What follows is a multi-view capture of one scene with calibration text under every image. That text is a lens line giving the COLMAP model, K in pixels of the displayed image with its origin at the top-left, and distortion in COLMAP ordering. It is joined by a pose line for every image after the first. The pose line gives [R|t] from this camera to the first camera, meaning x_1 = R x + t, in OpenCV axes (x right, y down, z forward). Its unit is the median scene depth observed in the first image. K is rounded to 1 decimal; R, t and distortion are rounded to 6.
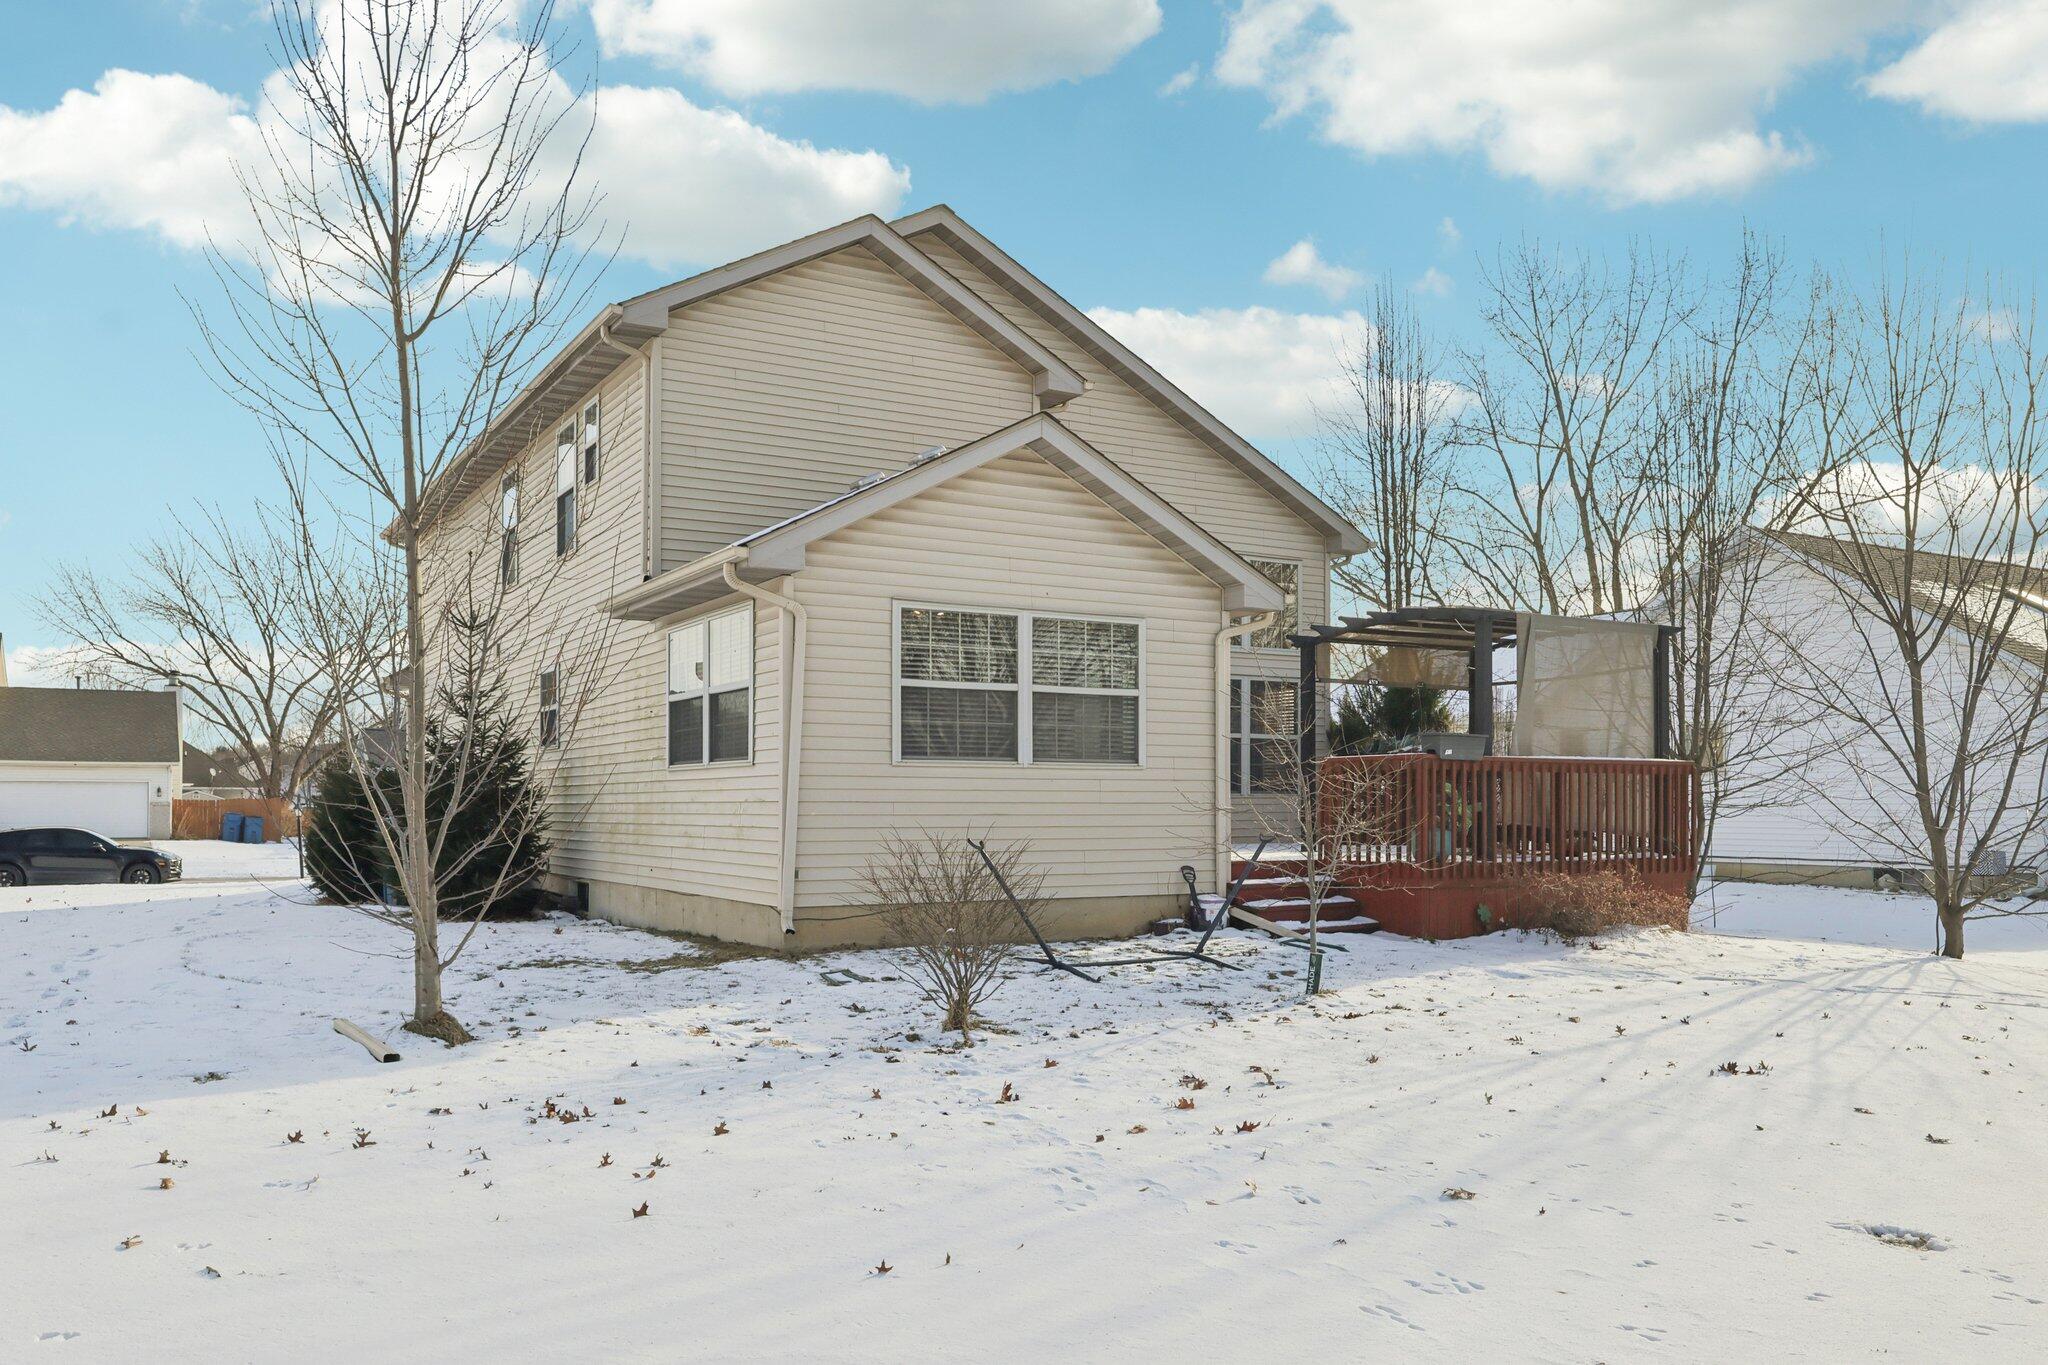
lens RADIAL K [[1537.8, 0, 1022.7], [0, 1537.8, 739.7], [0, 0, 1]] dist [0.001044, -0.000657]
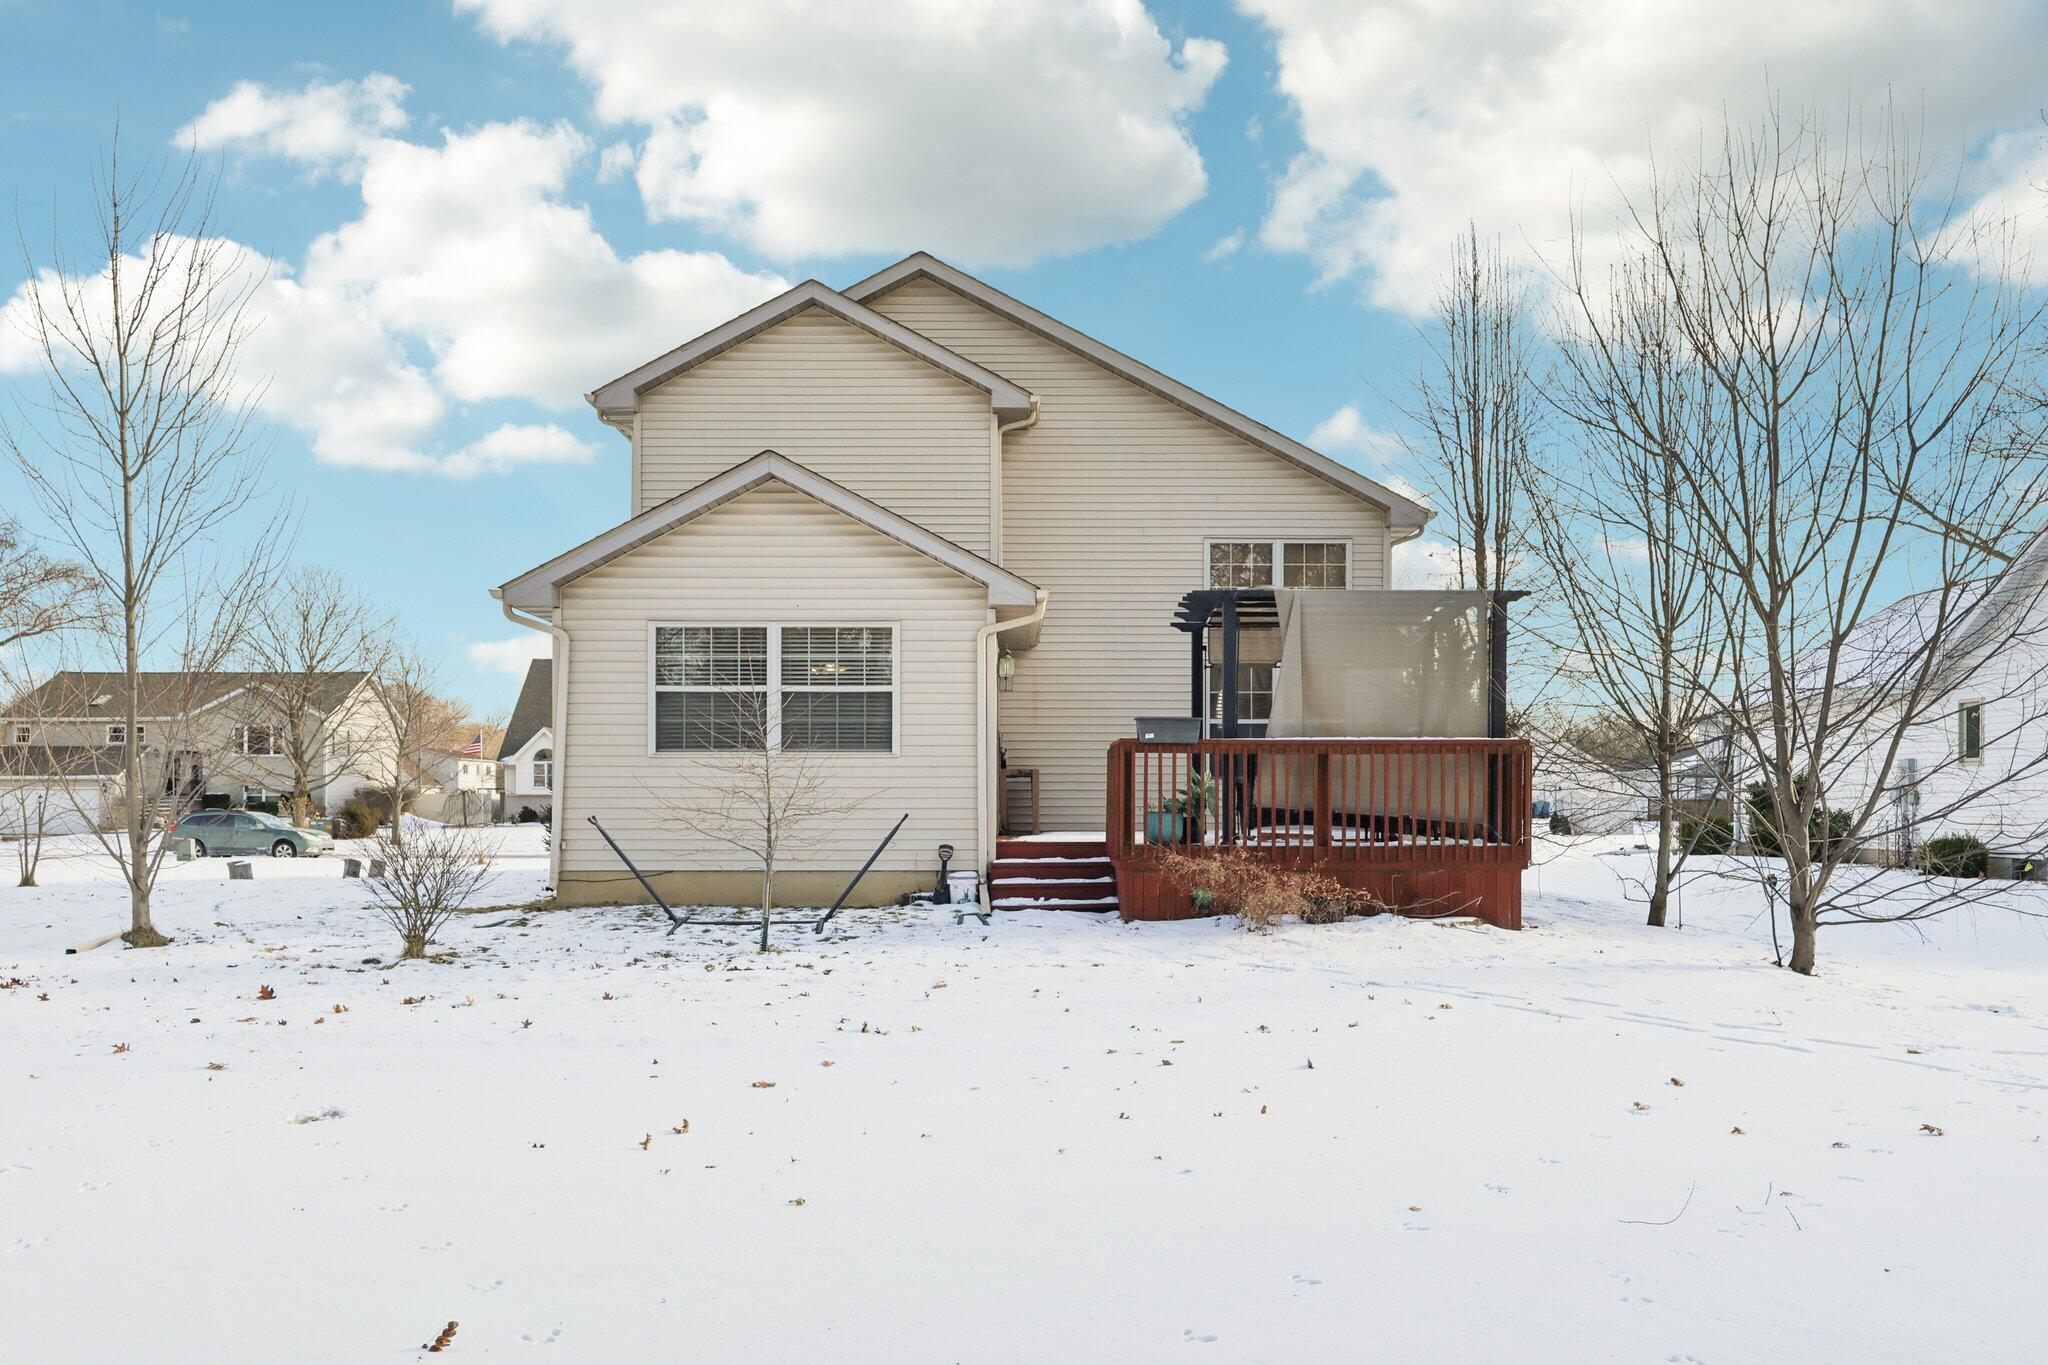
lens RADIAL K [[1537.8, 0, 1022.7], [0, 1537.8, 739.7], [0, 0, 1]] dist [0.001044, -0.000657]
pose [[0.871365, -0.017895, -0.490309, 0.652949], [0.021192, 0.999775, 0.001172, 0.006841], [0.490178, -0.011412, 0.871548, 0.070071]]
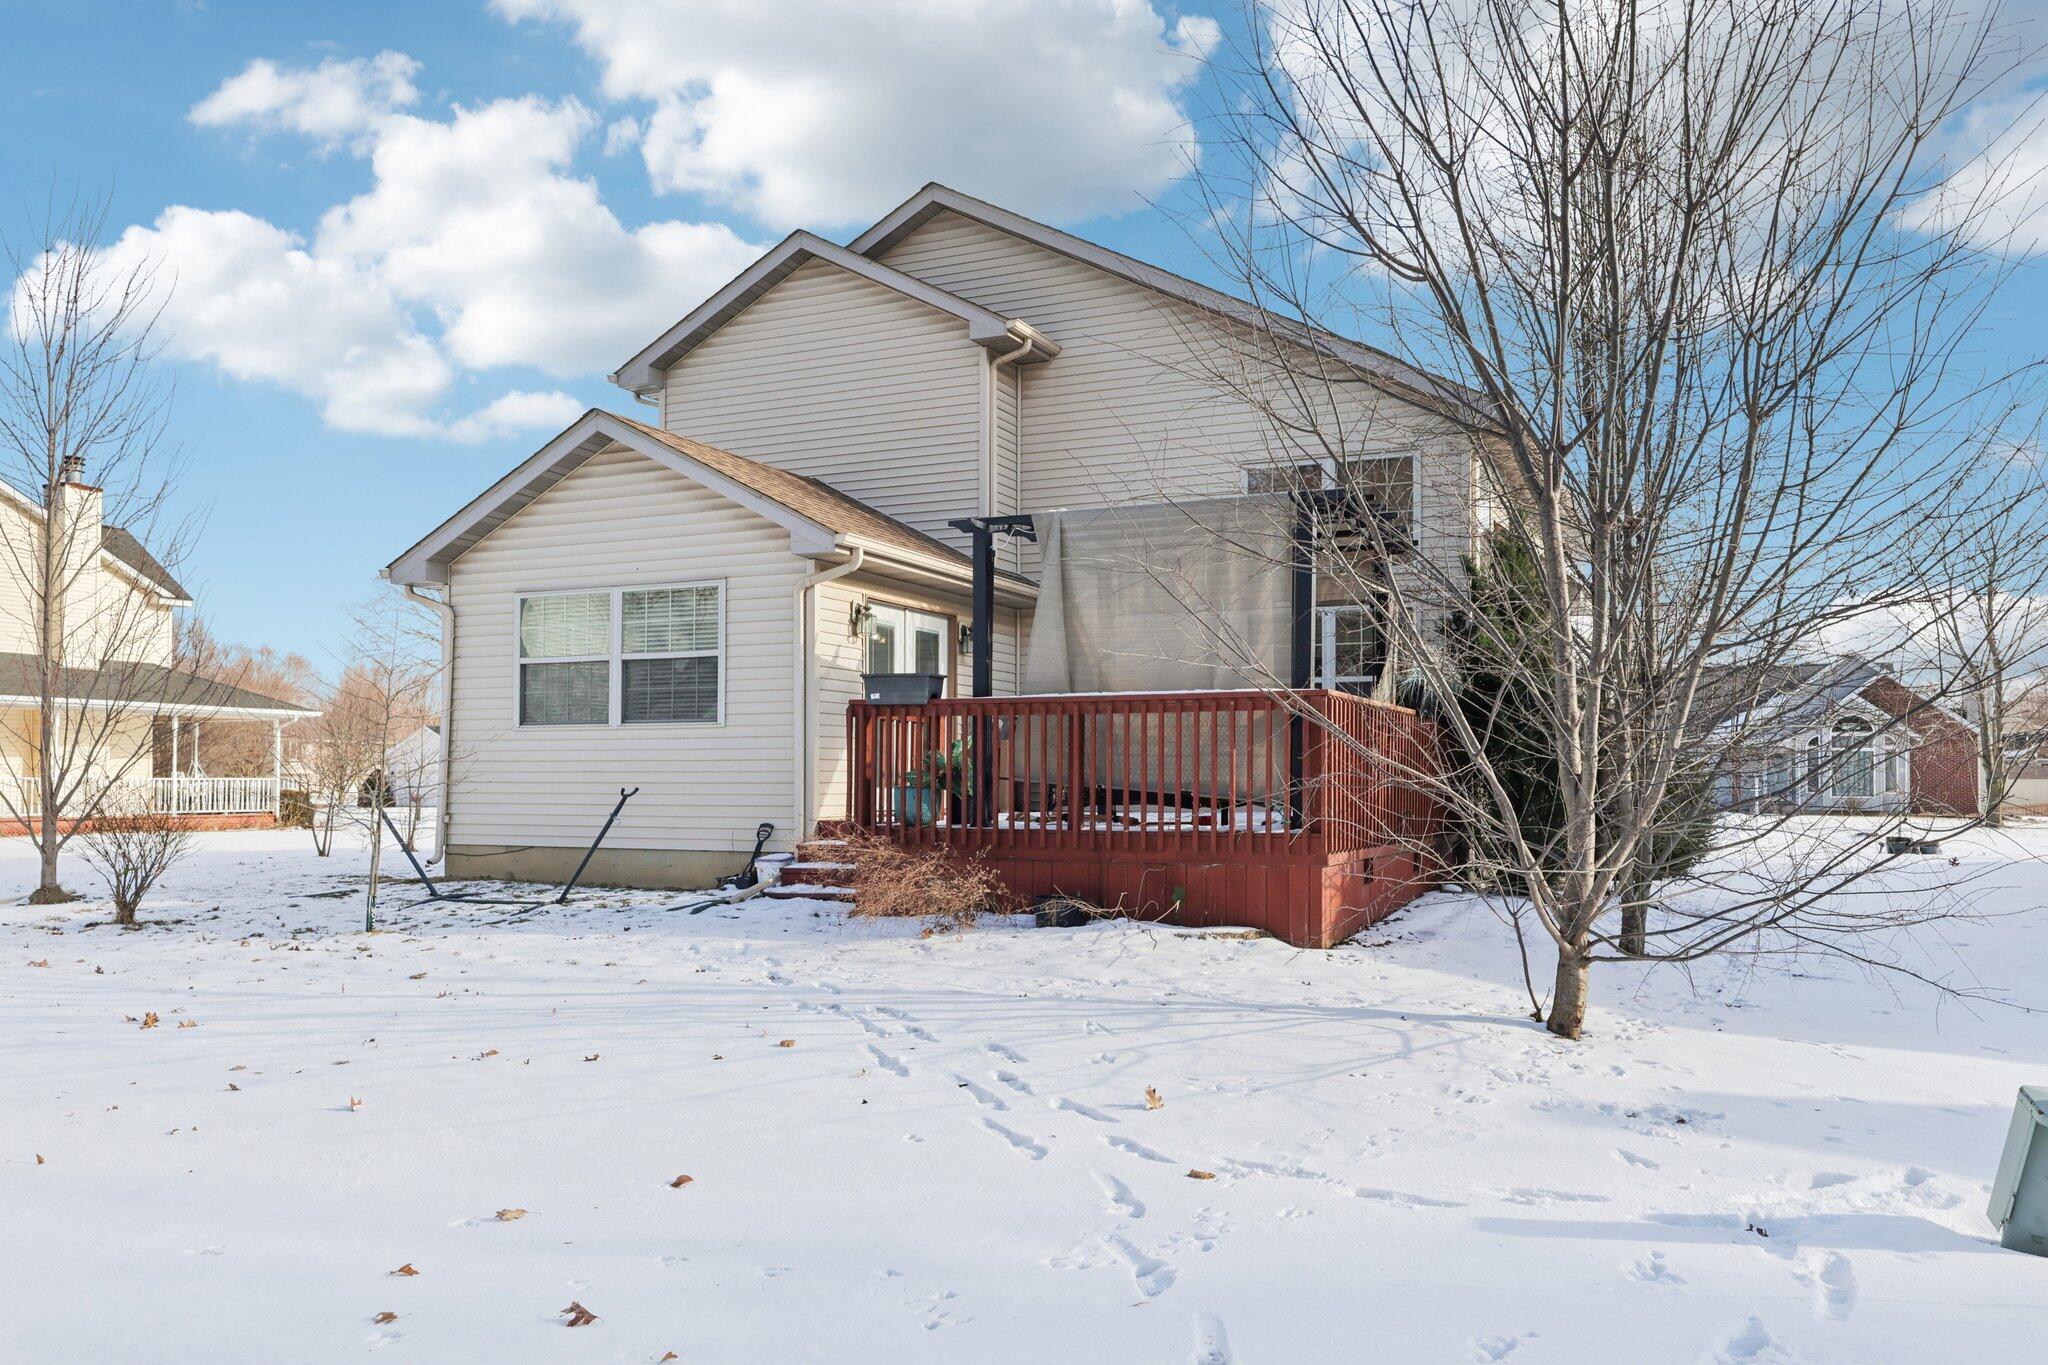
lens RADIAL K [[1555.8, 0, 1024.0], [0, 1555.8, 682.5], [0, 0, 1]] dist [-0.008116, -0.001360]
pose [[0.575826, -0.052653, -0.815875, 0.964347], [0.034334, 0.998601, -0.040213, 0.035723], [0.816851, -0.004857, 0.576828, 0.527227]]
